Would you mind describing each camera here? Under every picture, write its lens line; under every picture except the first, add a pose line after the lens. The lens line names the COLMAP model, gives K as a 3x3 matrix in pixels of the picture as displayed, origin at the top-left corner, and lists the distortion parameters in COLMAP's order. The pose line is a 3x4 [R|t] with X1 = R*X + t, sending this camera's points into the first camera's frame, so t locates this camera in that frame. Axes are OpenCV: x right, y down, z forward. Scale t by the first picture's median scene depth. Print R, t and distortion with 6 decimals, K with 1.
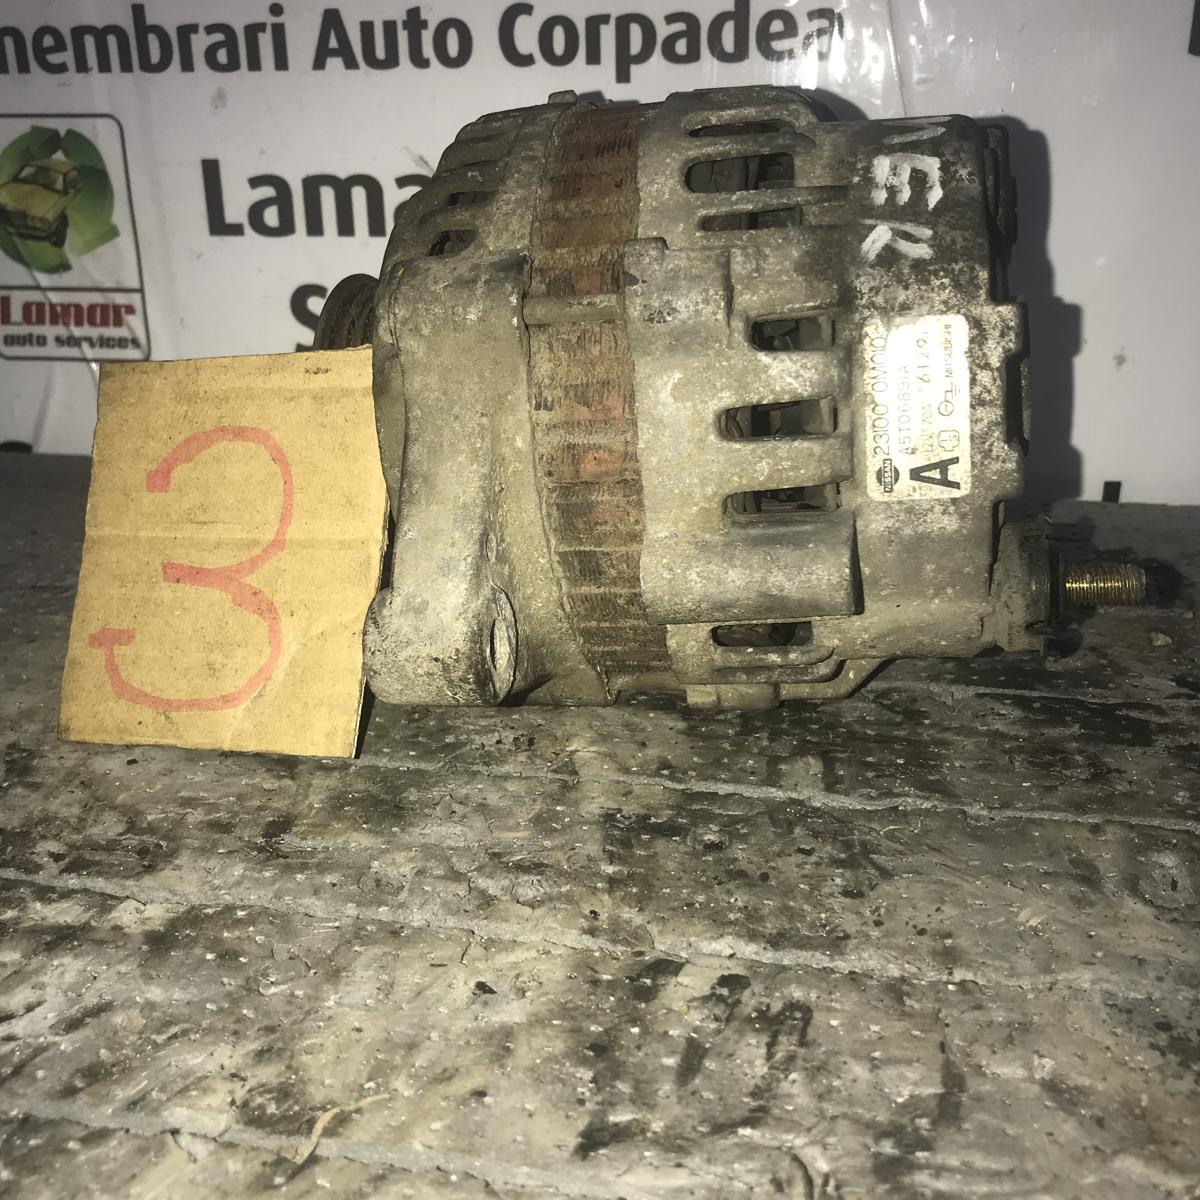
lens RADIAL K [[1354.4, 0, 616.0], [0, 1354.4, 616.2], [0, 0, 1]] dist [-0.001269, 0.000000]
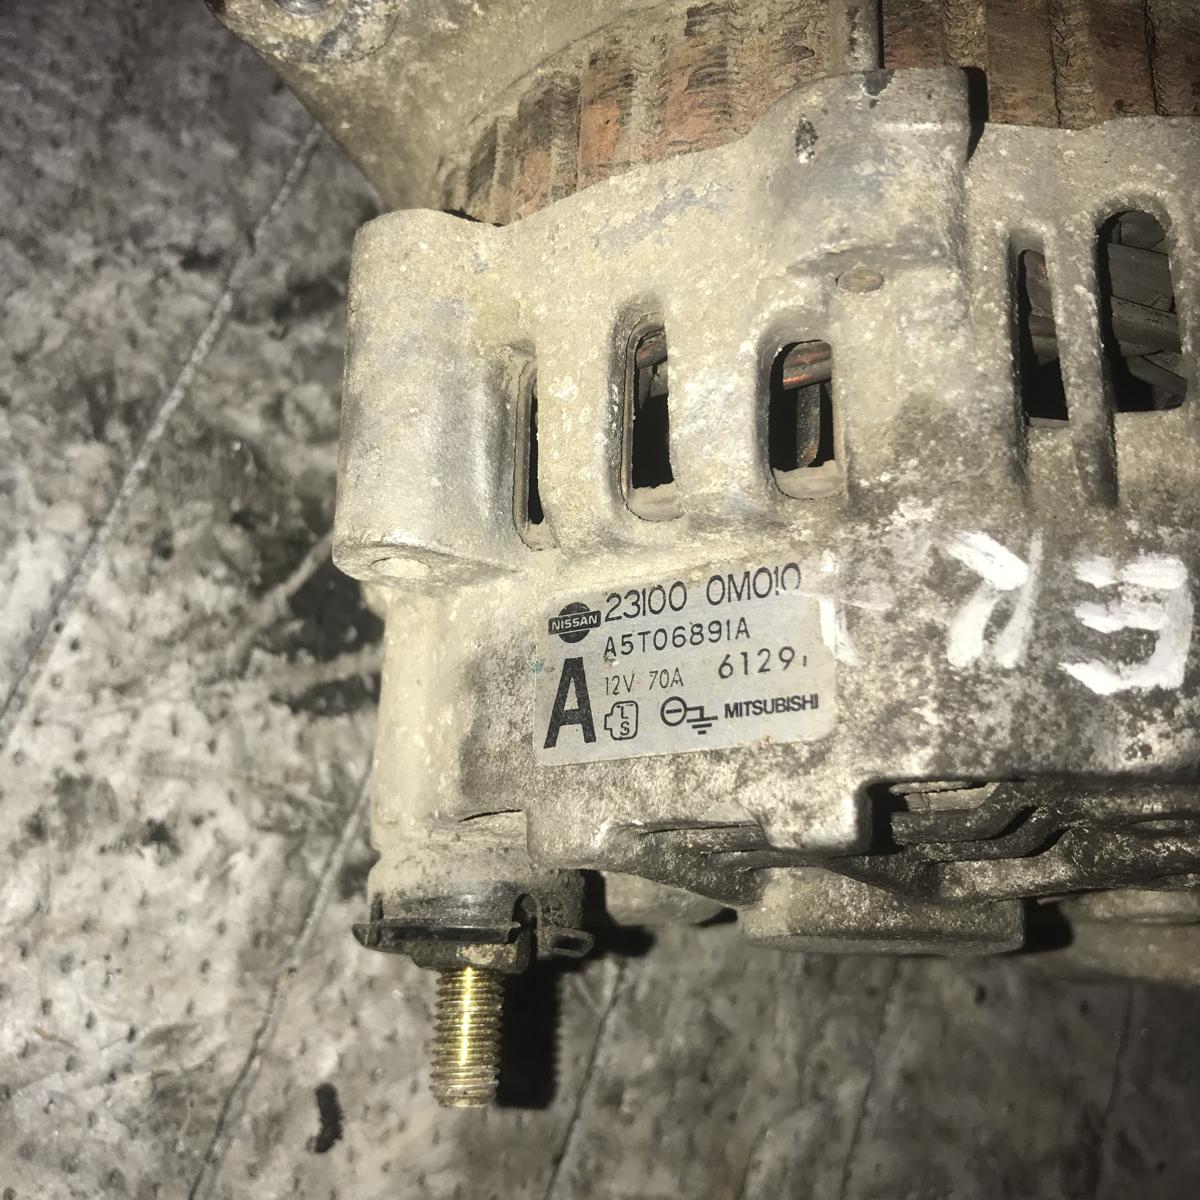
lens RADIAL K [[1354.4, 0, 604.9], [0, 1354.4, 597.8], [0, 0, 1]] dist [-0.001269, 0.000000]
pose [[0.026290, 0.996611, -0.077943, 0.240637], [-0.959222, 0.047101, 0.278700, -0.278523], [0.281427, 0.067437, 0.957210, 0.481984]]
